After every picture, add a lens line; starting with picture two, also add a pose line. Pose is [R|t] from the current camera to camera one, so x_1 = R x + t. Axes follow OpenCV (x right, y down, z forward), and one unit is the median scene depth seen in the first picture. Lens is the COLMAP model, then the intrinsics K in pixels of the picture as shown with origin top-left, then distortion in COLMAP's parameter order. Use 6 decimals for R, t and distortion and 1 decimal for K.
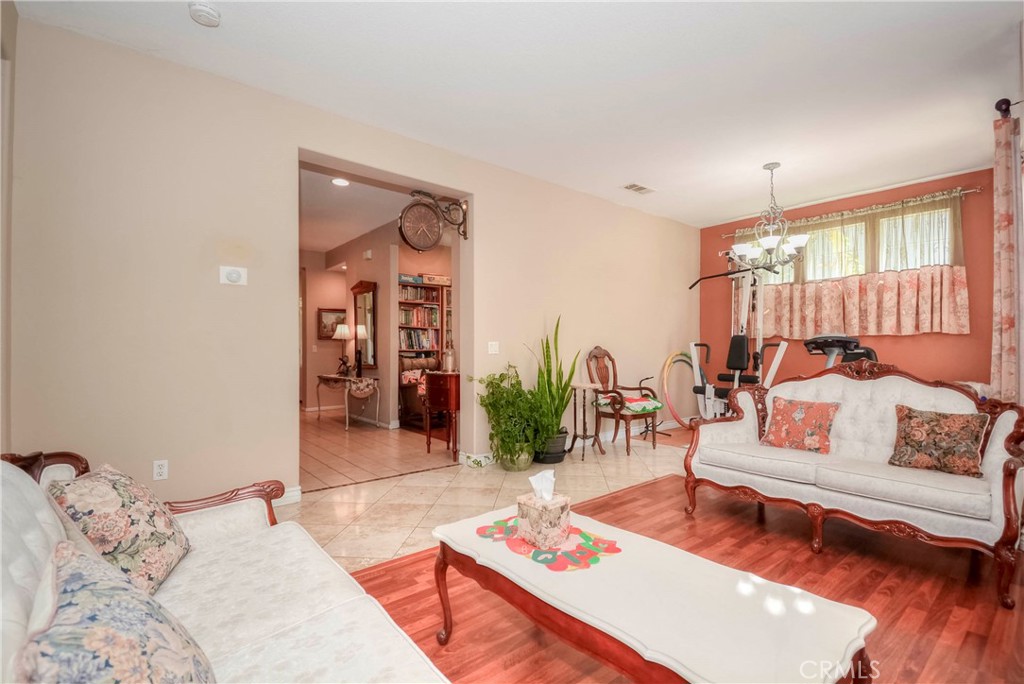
lens RADIAL K [[465.5, 0, 511.4], [0, 465.5, 342.6], [0, 0, 1]] dist [0.000017, 0.000004]
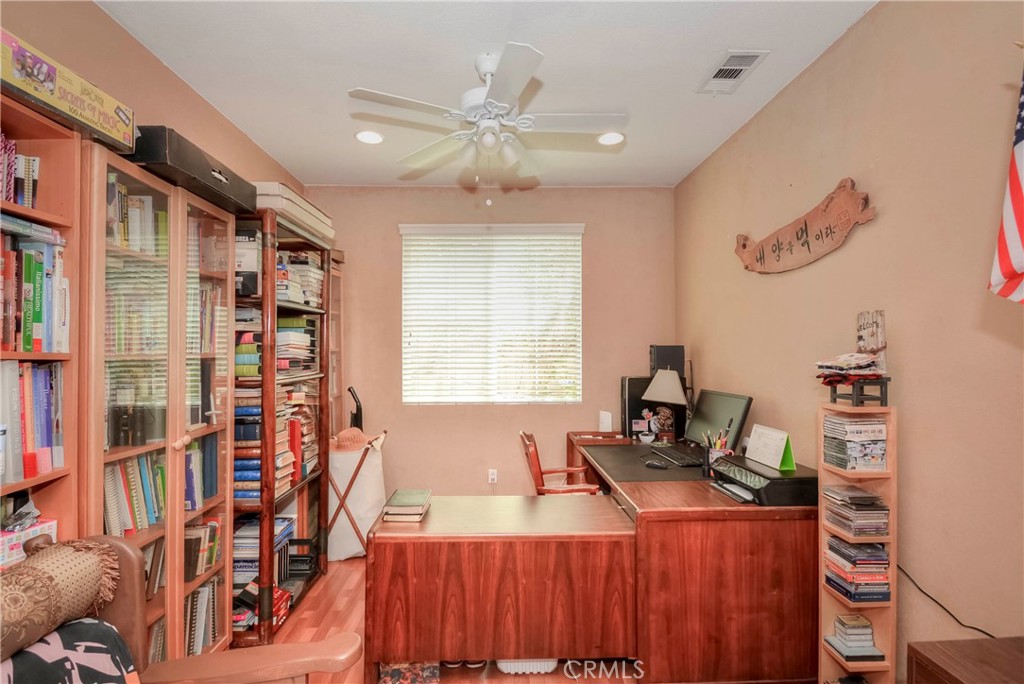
lens RADIAL K [[465.5, 0, 510.0], [0, 465.5, 344.1], [0, 0, 1]] dist [0.000017, 0.000004]
pose [[0.617013, 0.004391, 0.786940, -0.192988], [0.003760, 0.999957, -0.008528, -0.032508], [-0.786944, 0.008220, 0.616970, 0.748820]]
